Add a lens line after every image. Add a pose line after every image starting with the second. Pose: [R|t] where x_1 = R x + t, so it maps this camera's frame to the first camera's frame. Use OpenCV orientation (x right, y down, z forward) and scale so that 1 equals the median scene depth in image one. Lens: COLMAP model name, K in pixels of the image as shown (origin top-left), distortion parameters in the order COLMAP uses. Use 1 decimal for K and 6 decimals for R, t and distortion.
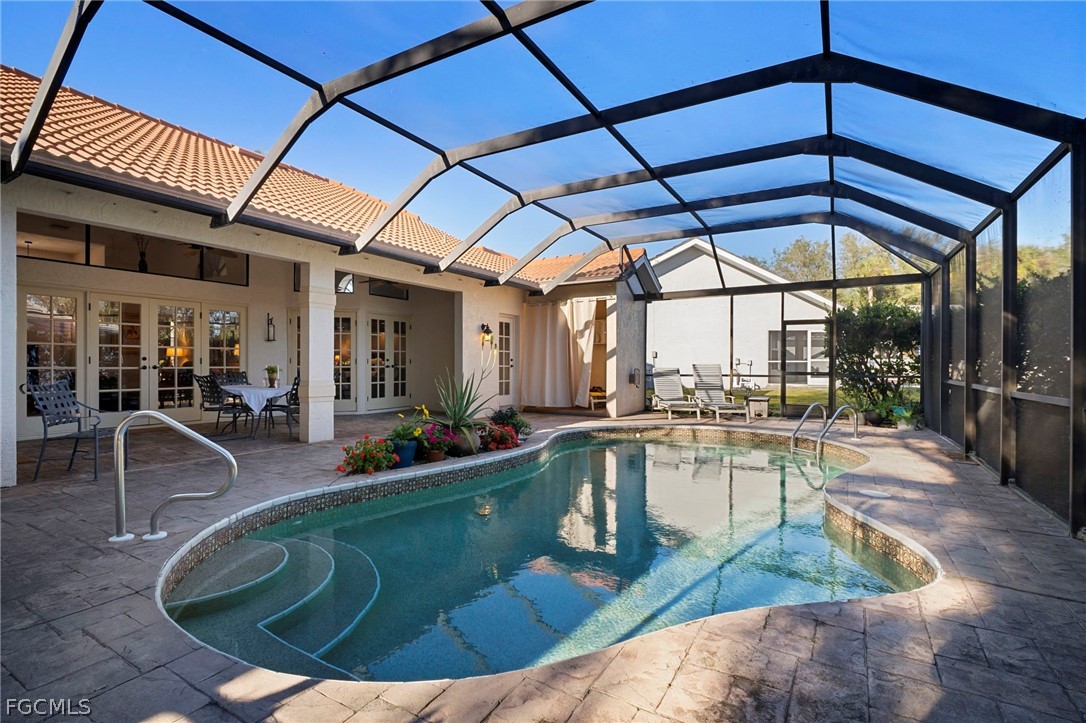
lens RADIAL K [[498.4, 0, 539.0], [0, 498.4, 364.6], [0, 0, 1]] dist [0.003161, -0.008193]
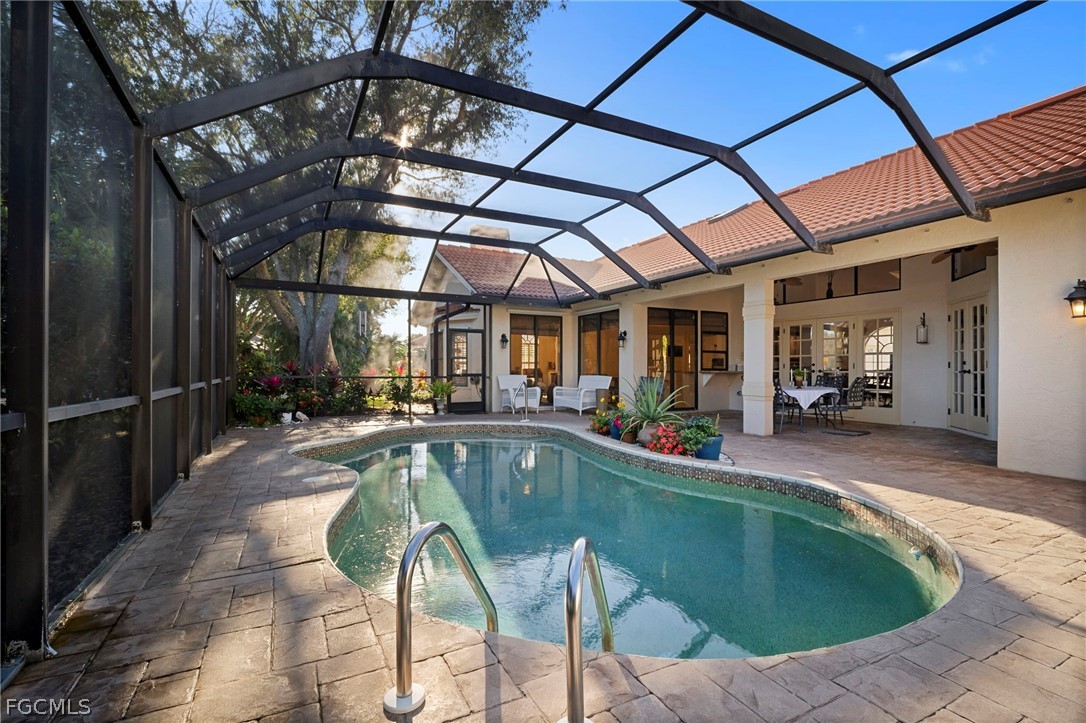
lens RADIAL K [[498.4, 0, 539.0], [0, 498.4, 364.6], [0, 0, 1]] dist [0.003161, -0.008193]
pose [[-0.533407, -0.006776, -0.845832, 0.723435], [-0.002700, 0.999976, -0.006308, -0.000633], [0.845855, -0.001081, -0.533412, 1.052478]]
